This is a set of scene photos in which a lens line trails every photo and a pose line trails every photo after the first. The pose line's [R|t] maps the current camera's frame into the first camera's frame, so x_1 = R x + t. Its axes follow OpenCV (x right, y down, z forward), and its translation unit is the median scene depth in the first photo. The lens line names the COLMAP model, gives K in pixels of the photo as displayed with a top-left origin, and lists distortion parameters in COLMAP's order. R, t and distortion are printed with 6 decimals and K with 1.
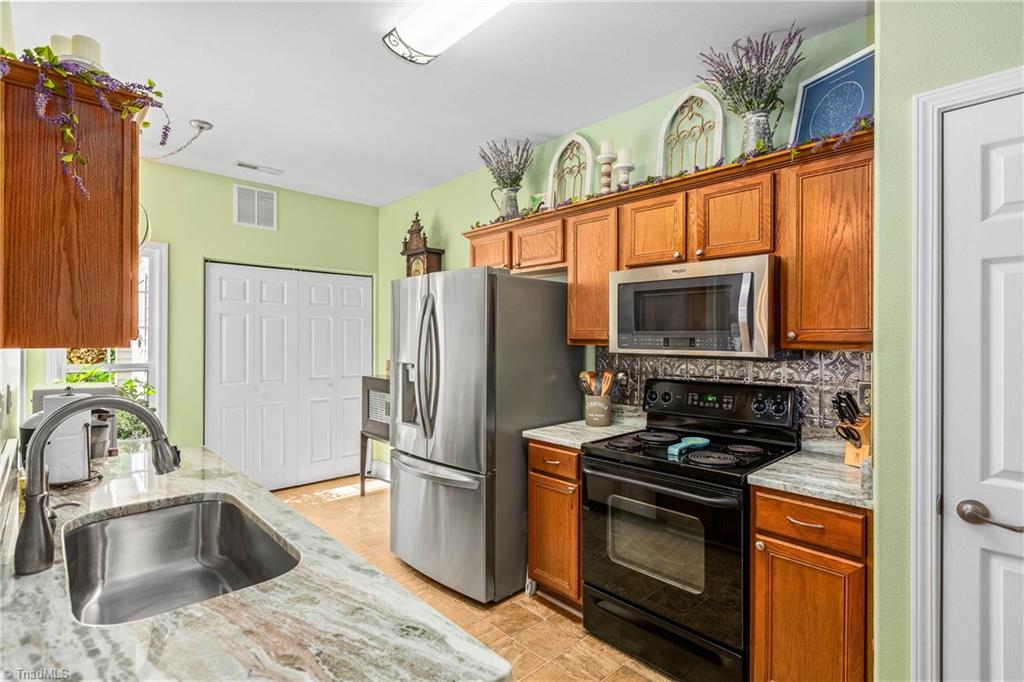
lens RADIAL K [[490.1, 0, 514.3], [0, 490.1, 338.2], [0, 0, 1]] dist [-0.002947, 0.000918]
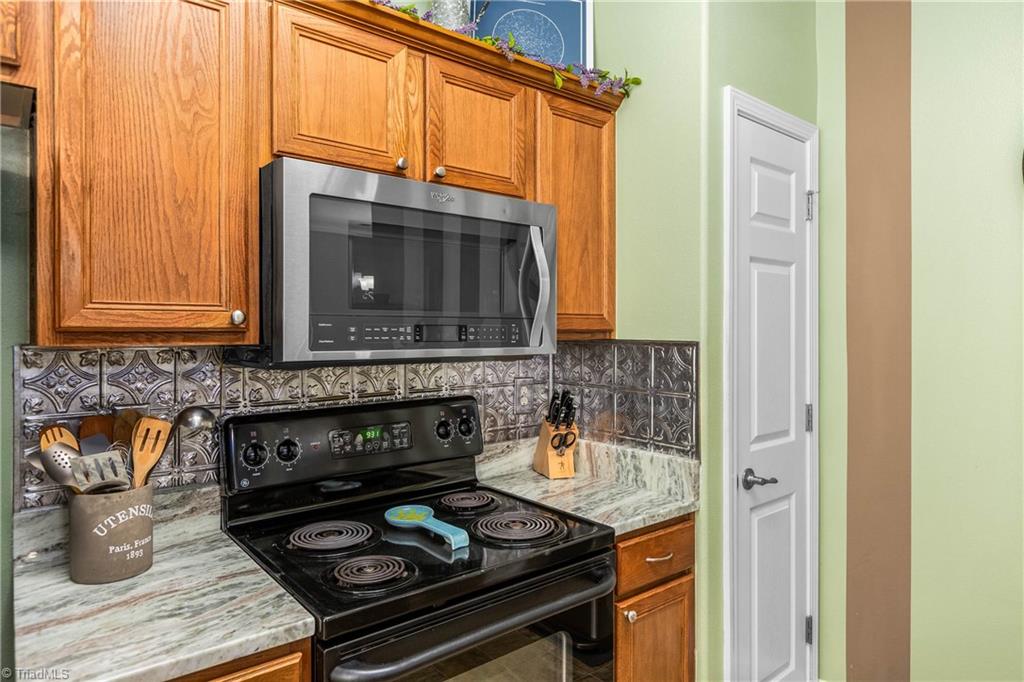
lens RADIAL K [[604.0, 0, 502.0], [0, 604.0, 334.7], [0, 0, 1]] dist [-0.007560, -0.001867]
pose [[0.095143, -0.011011, 0.995403, -0.282328], [0.002372, 0.999938, 0.010835, 0.001846], [-0.995461, 0.001331, 0.095163, 0.814578]]
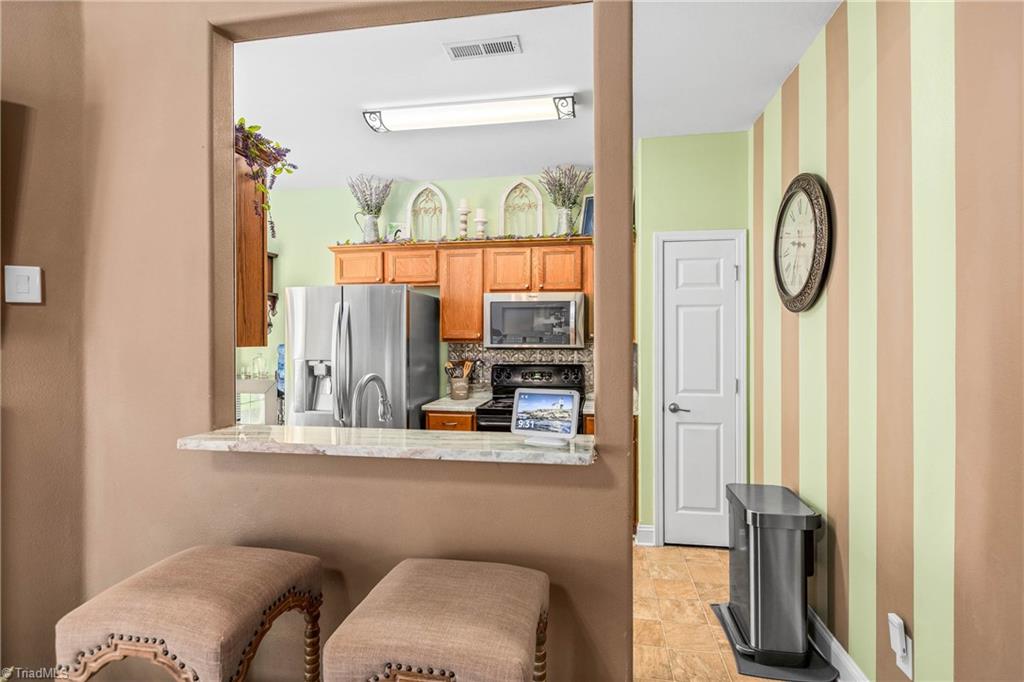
lens RADIAL K [[500.7, 0, 513.0], [0, 500.7, 339.4], [0, 0, 1]] dist [-0.028067, -0.000029]
pose [[0.800341, -0.006305, 0.599512, -0.685883], [0.003215, 0.999975, 0.006226, -0.003931], [-0.599537, -0.003055, 0.800342, -0.294004]]
